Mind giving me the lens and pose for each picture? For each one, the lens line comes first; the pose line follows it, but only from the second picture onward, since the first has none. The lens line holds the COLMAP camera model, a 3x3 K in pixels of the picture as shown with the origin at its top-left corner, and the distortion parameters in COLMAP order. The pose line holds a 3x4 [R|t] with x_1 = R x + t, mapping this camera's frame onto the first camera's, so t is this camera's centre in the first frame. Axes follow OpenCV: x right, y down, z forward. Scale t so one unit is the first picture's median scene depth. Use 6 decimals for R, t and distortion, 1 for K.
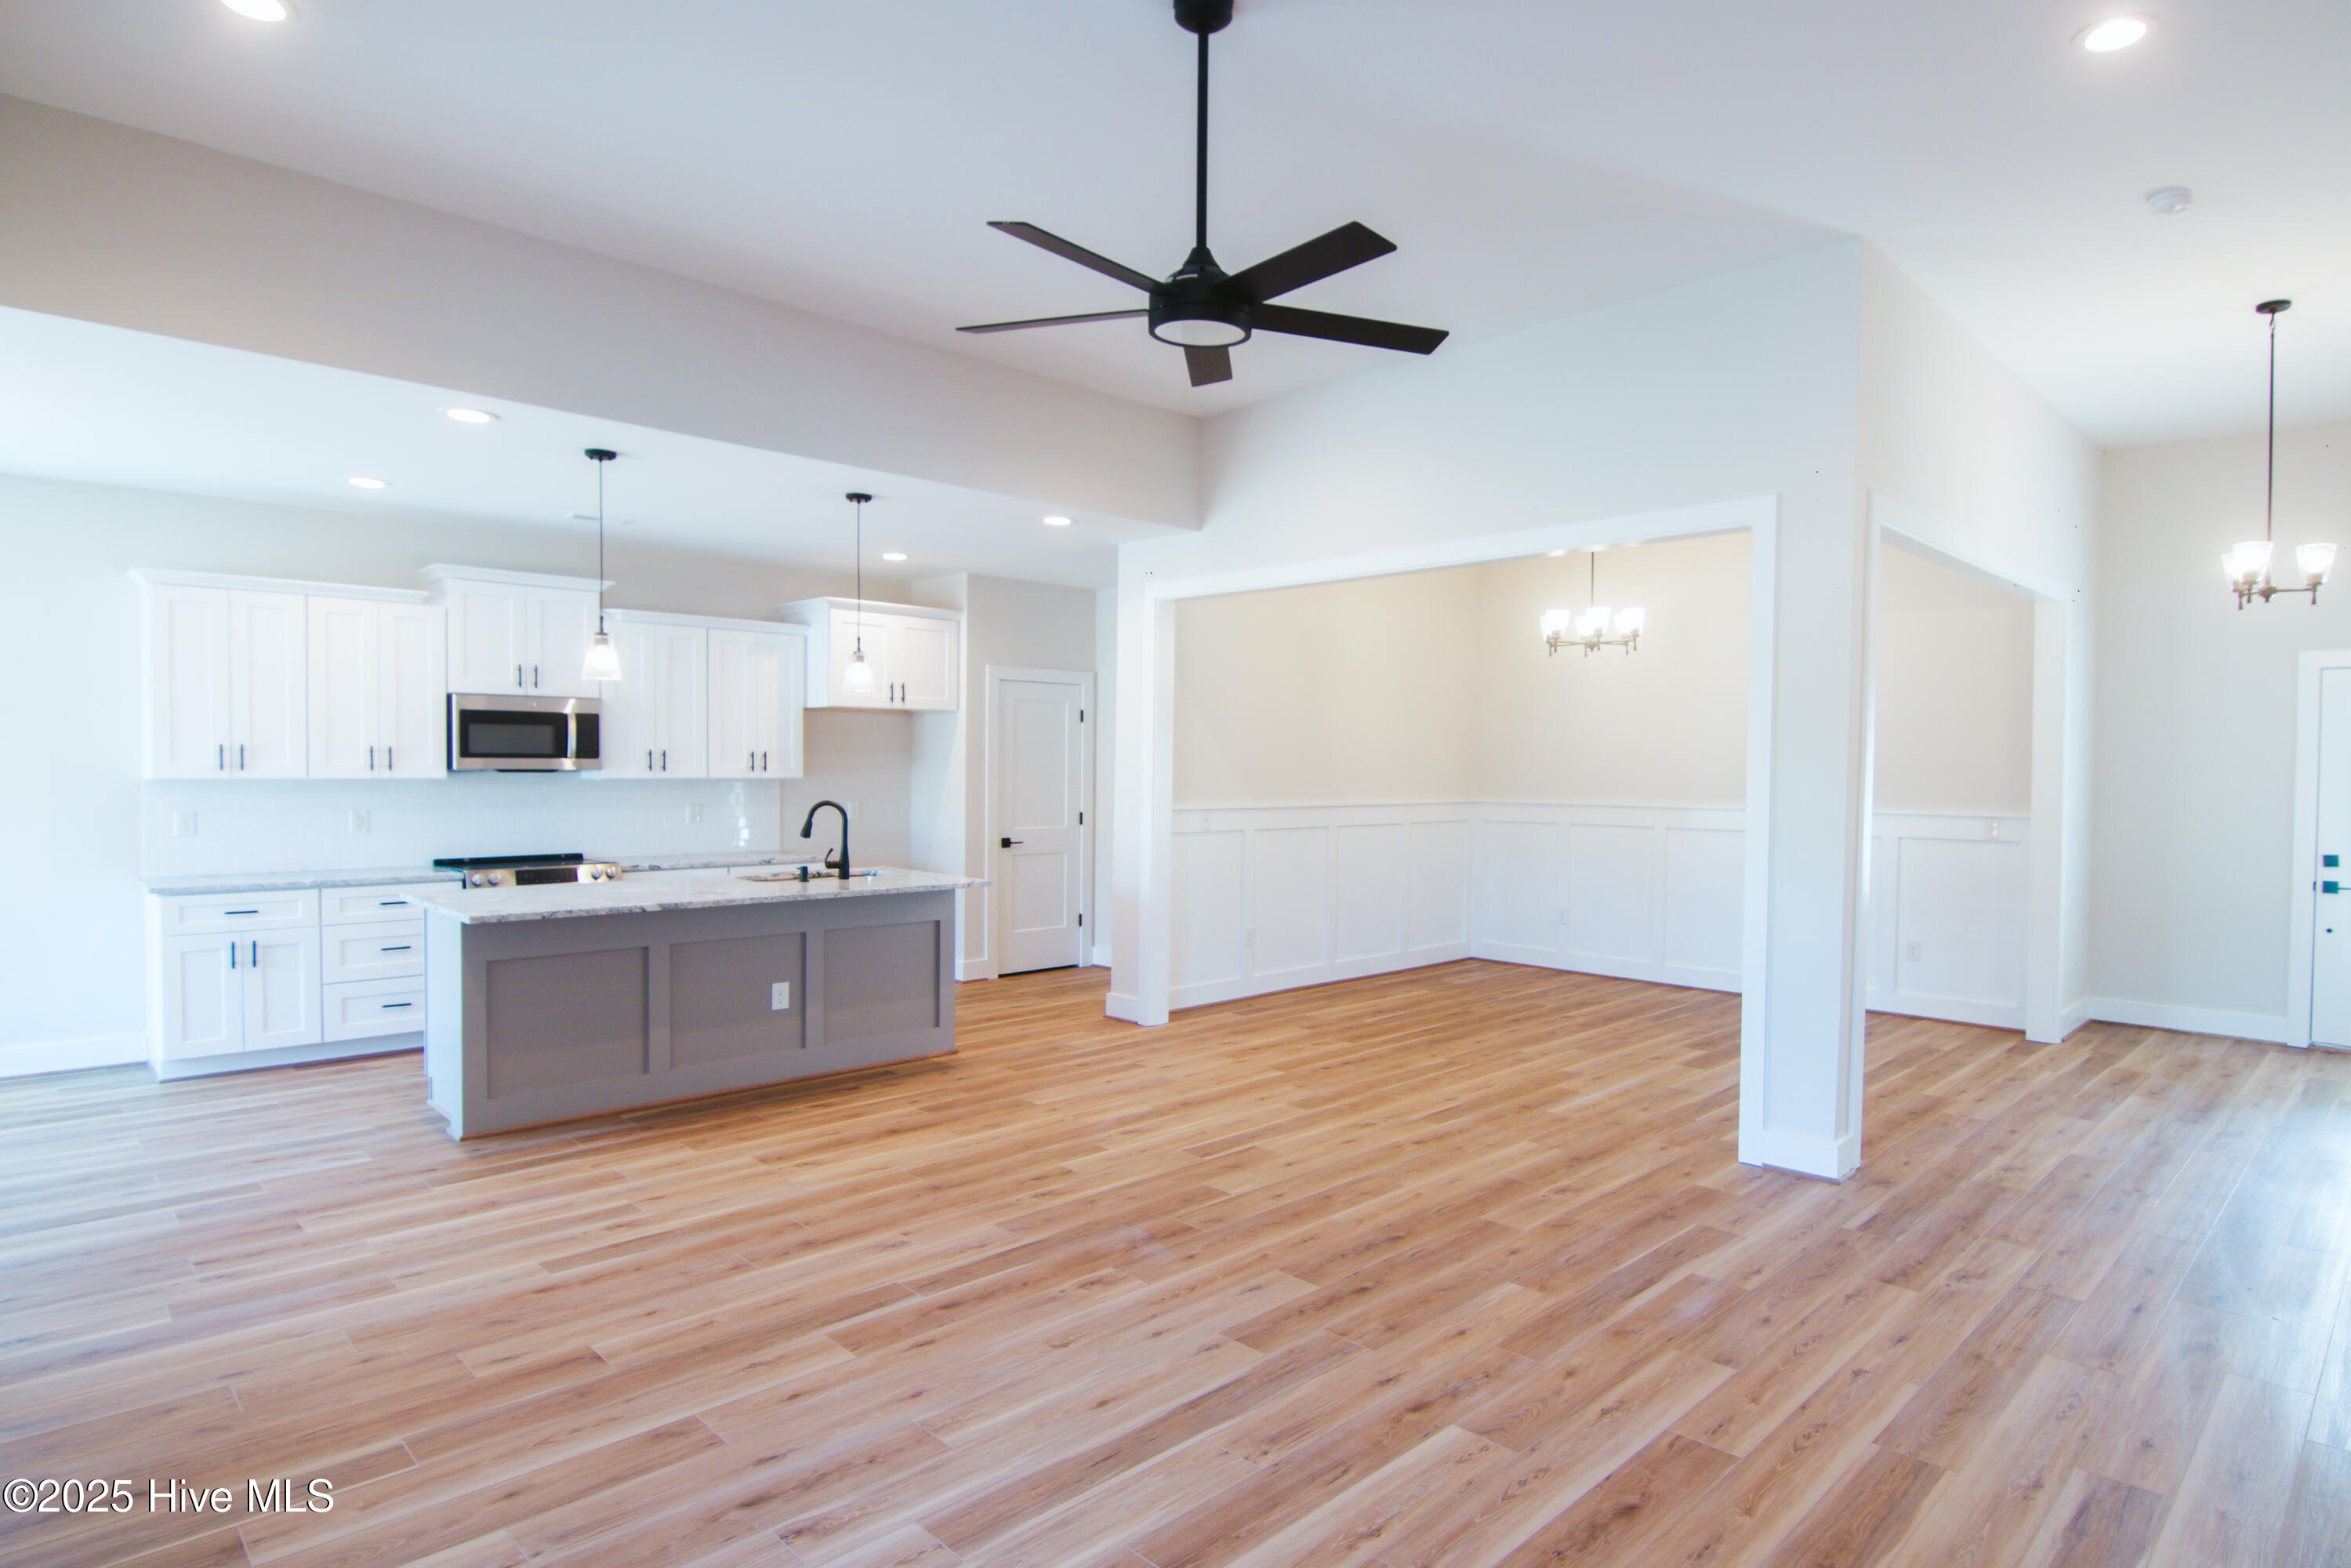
lens RADIAL K [[1278.4, 0, 1250.4], [0, 1278.4, 796.5], [0, 0, 1]] dist [-0.000096, -0.016474]
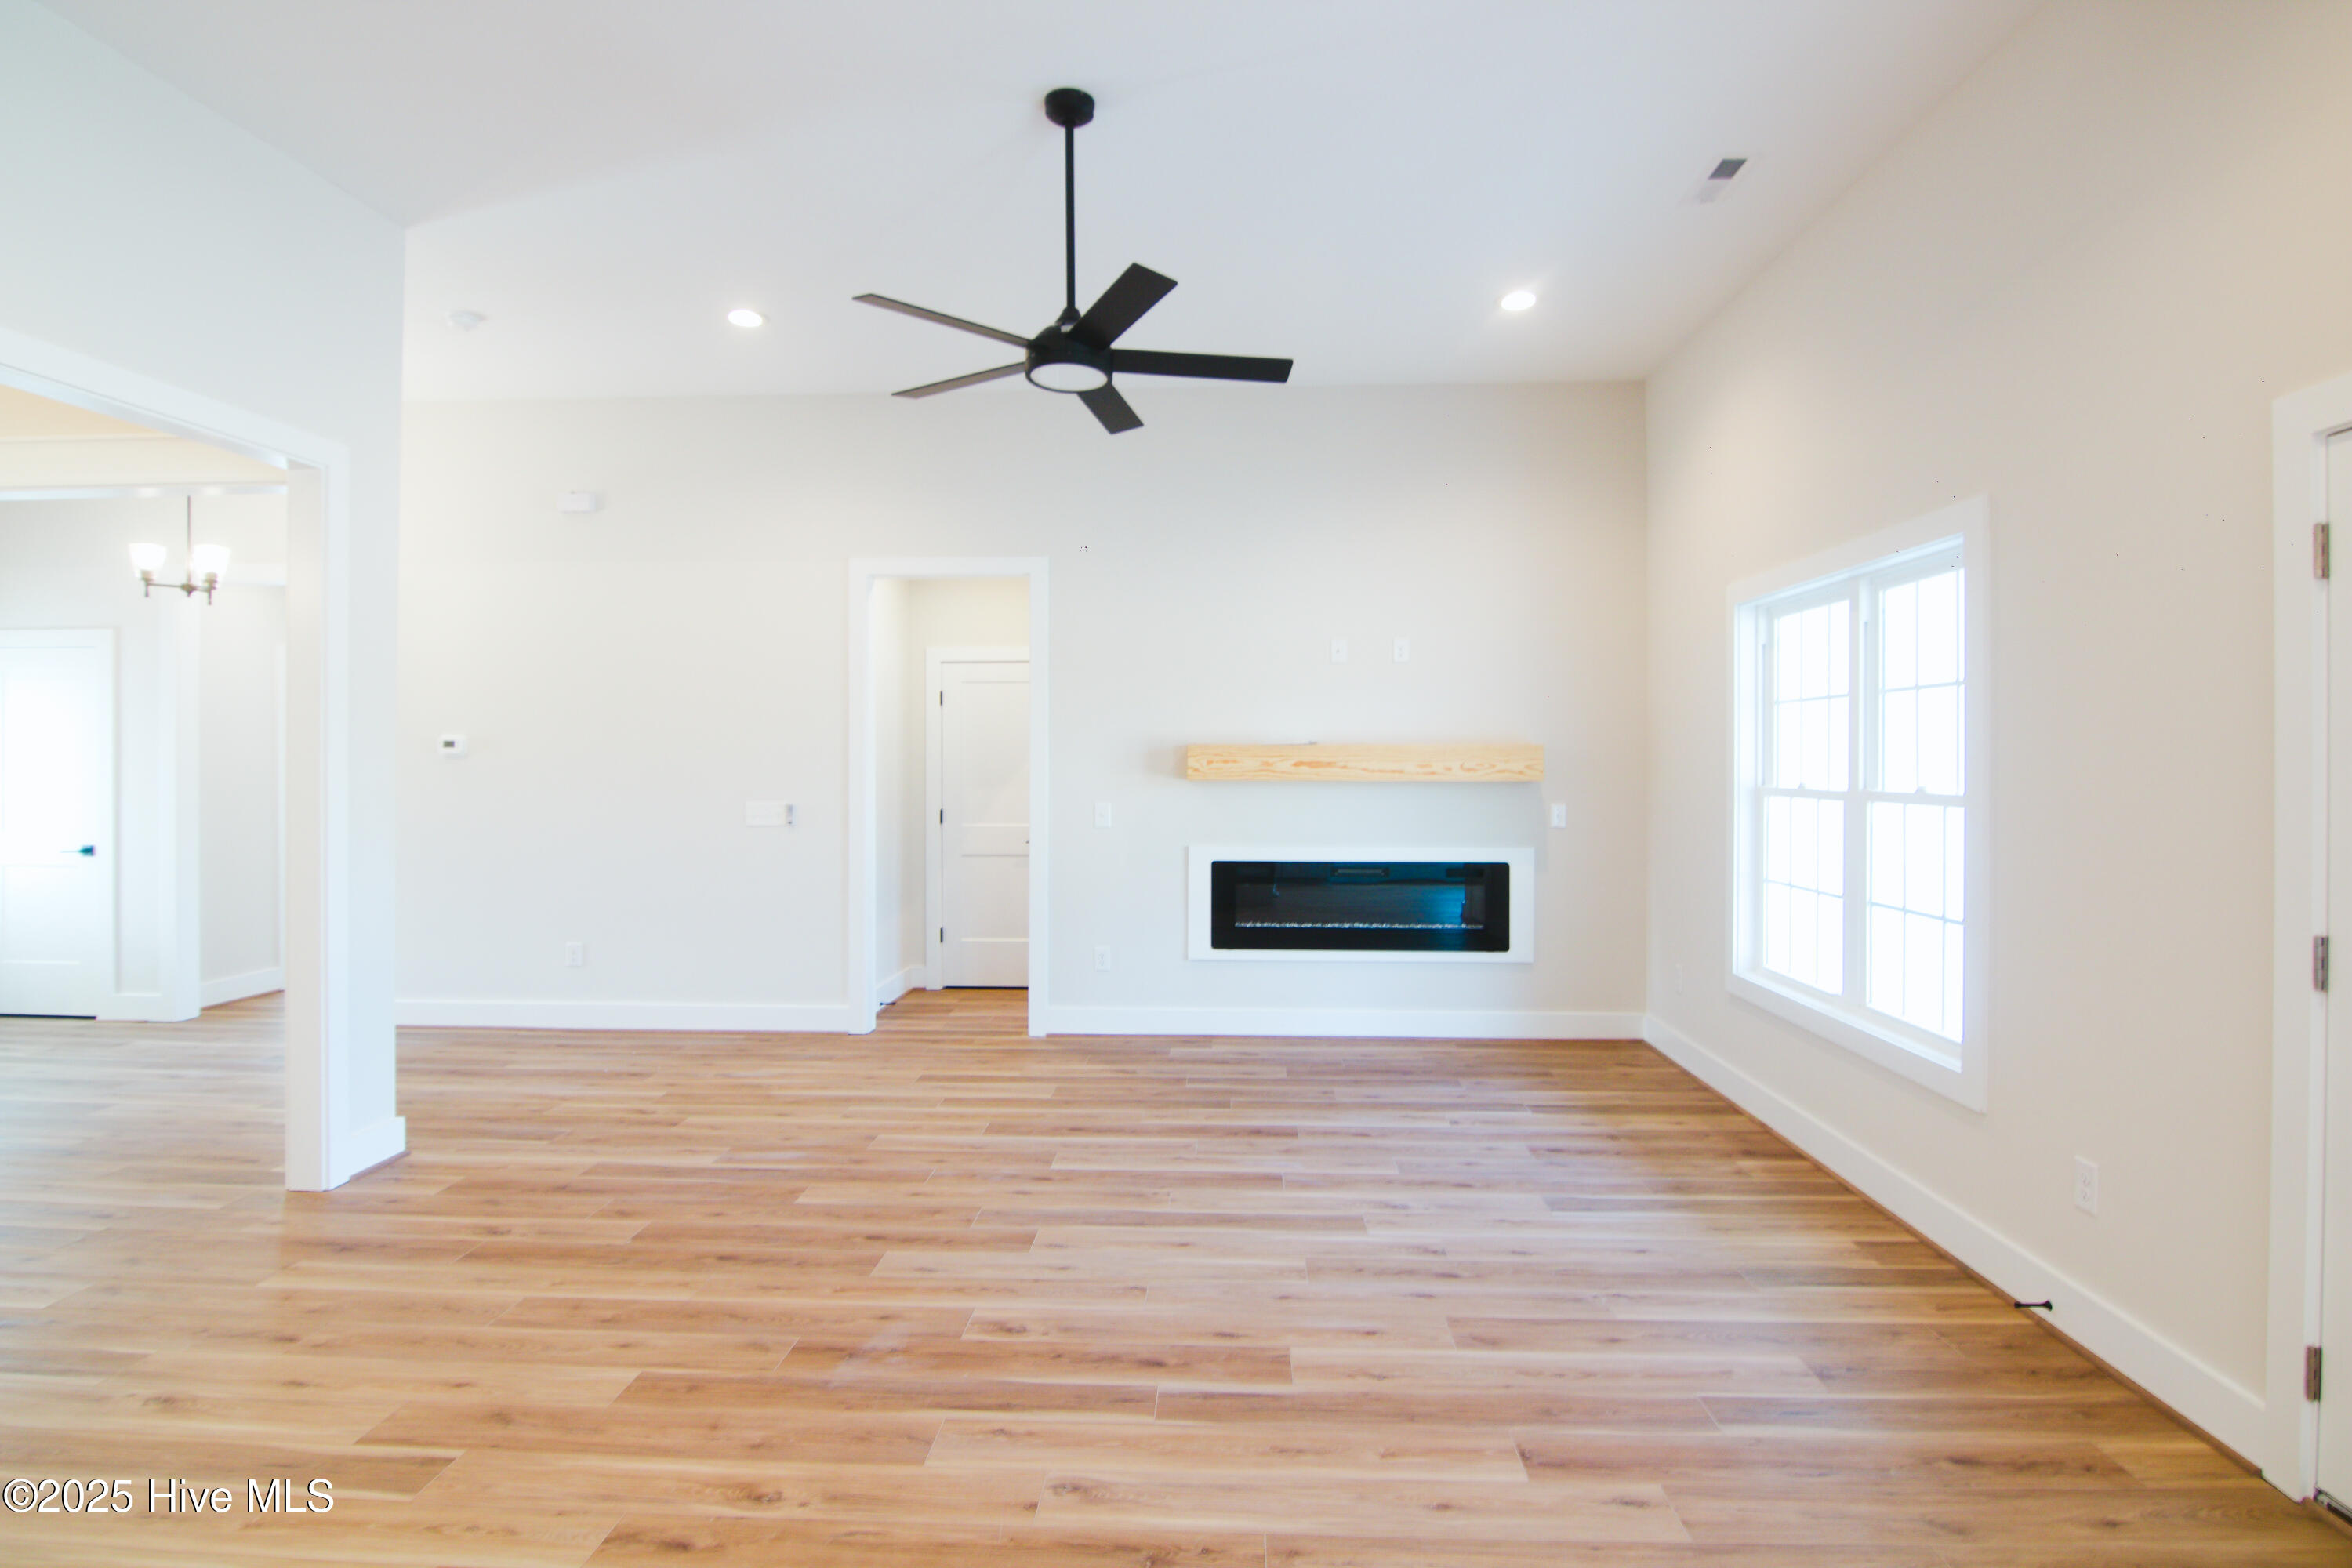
lens RADIAL K [[1194.1, 0, 1181.8], [0, 1194.1, 766.5], [0, 0, 1]] dist [-0.001715, -0.014694]
pose [[-0.663398, -0.012819, 0.748157, -0.512412], [0.012234, 0.999534, 0.027974, -0.018417], [-0.748166, 0.027711, -0.662932, 0.910495]]
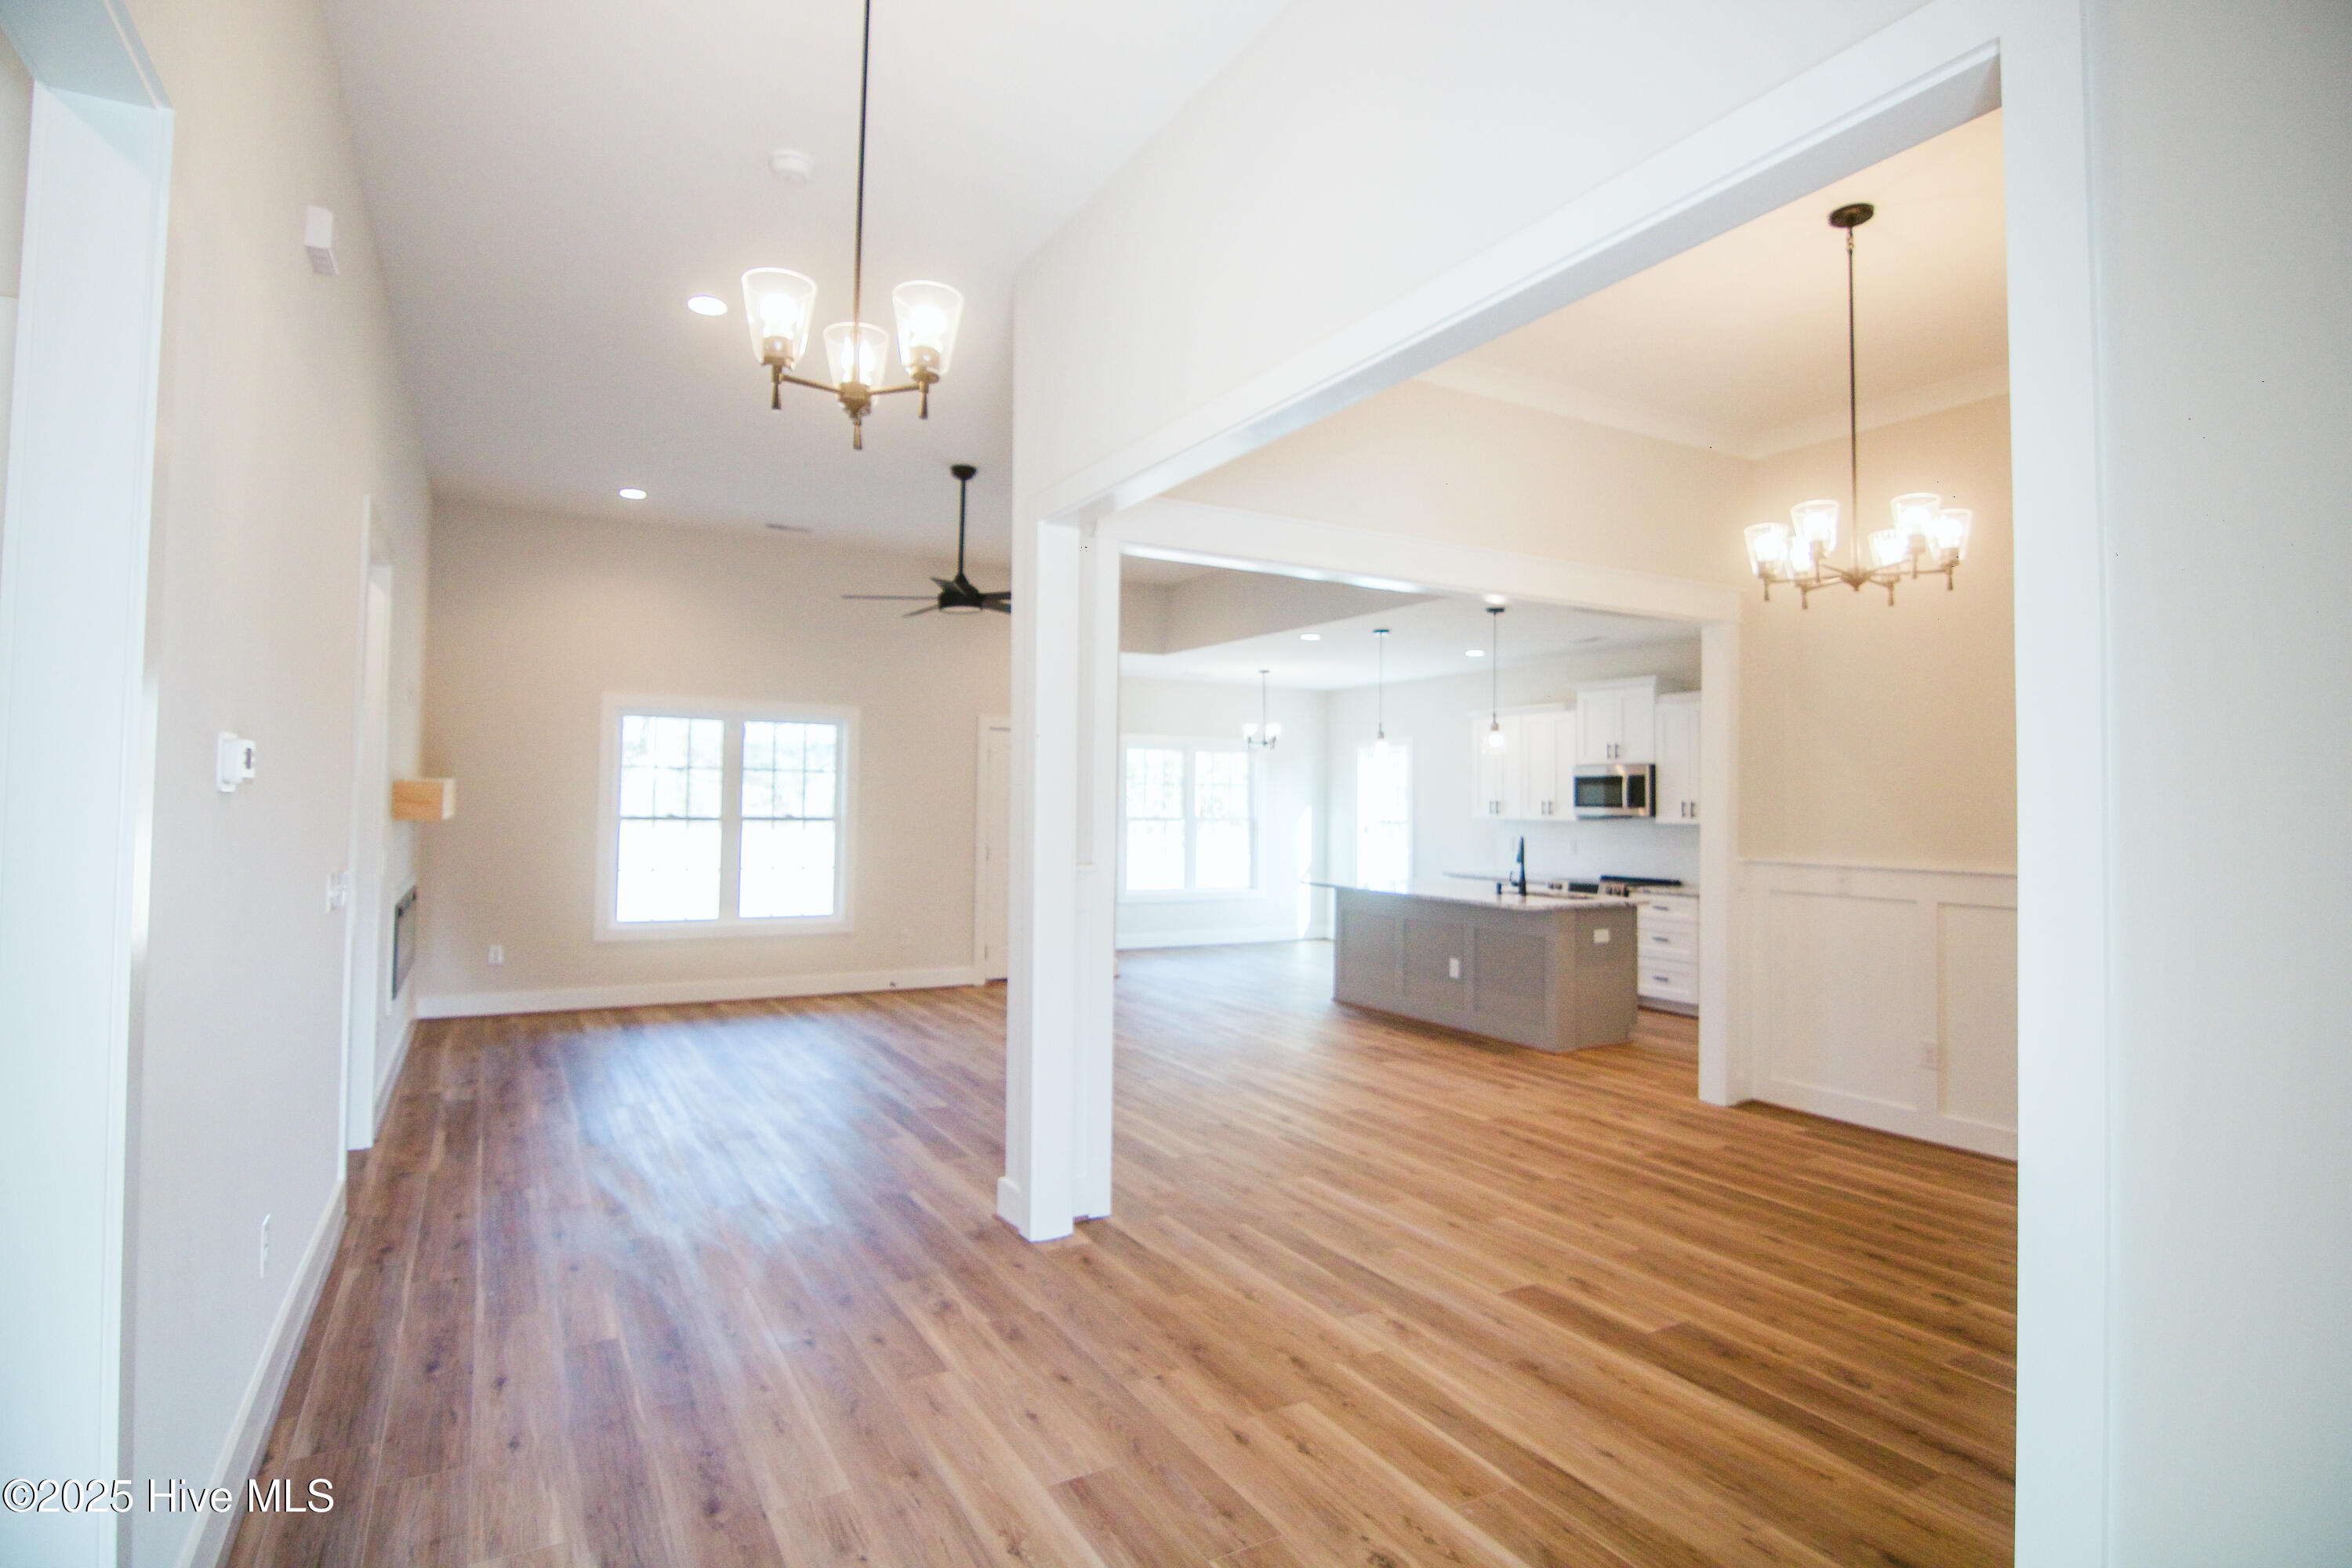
lens RADIAL K [[1194.1, 0, 1181.8], [0, 1194.1, 766.5], [0, 0, 1]] dist [-0.001715, -0.014694]
pose [[-0.280682, -0.044607, -0.958764, 1.032993], [-0.040076, 0.998593, -0.034727, -0.012299], [0.958964, 0.028676, -0.282075, 1.089196]]
